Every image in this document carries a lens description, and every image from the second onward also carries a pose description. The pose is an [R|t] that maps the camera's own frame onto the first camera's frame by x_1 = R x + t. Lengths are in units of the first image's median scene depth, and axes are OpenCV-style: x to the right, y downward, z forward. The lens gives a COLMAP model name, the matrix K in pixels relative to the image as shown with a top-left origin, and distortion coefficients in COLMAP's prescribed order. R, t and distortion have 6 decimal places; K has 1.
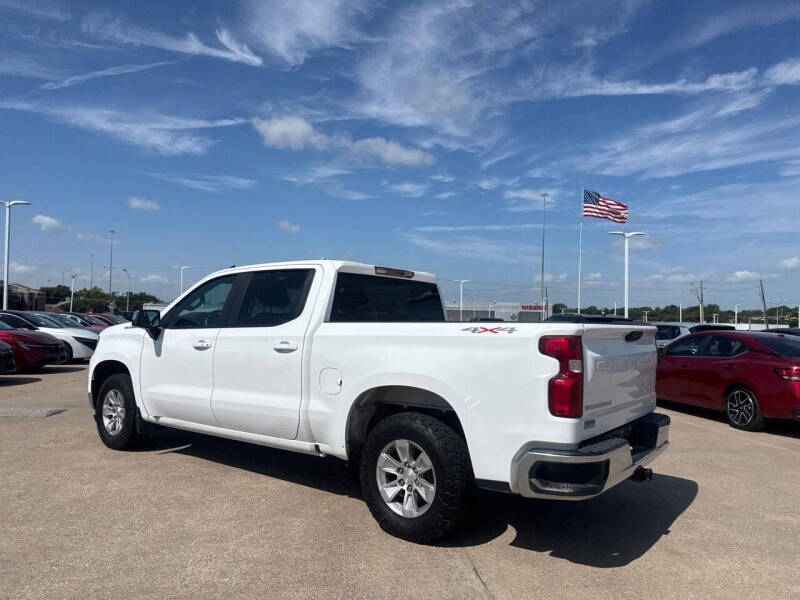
lens RADIAL K [[564.8, 0, 395.6], [0, 564.8, 303.0], [0, 0, 1]] dist [0.043169, -0.050202]
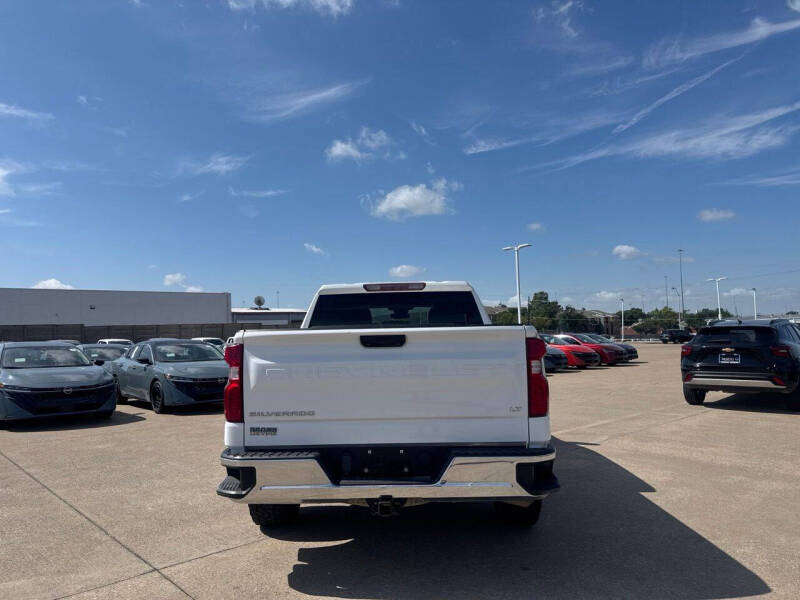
lens RADIAL K [[564.8, 0, 397.2], [0, 564.8, 302.8], [0, 0, 1]] dist [0.043169, -0.050202]
pose [[0.582419, -0.090967, -0.807783, 0.887912], [0.064364, 0.995760, -0.065729, 0.046338], [0.810336, -0.013711, 0.585804, 0.411650]]
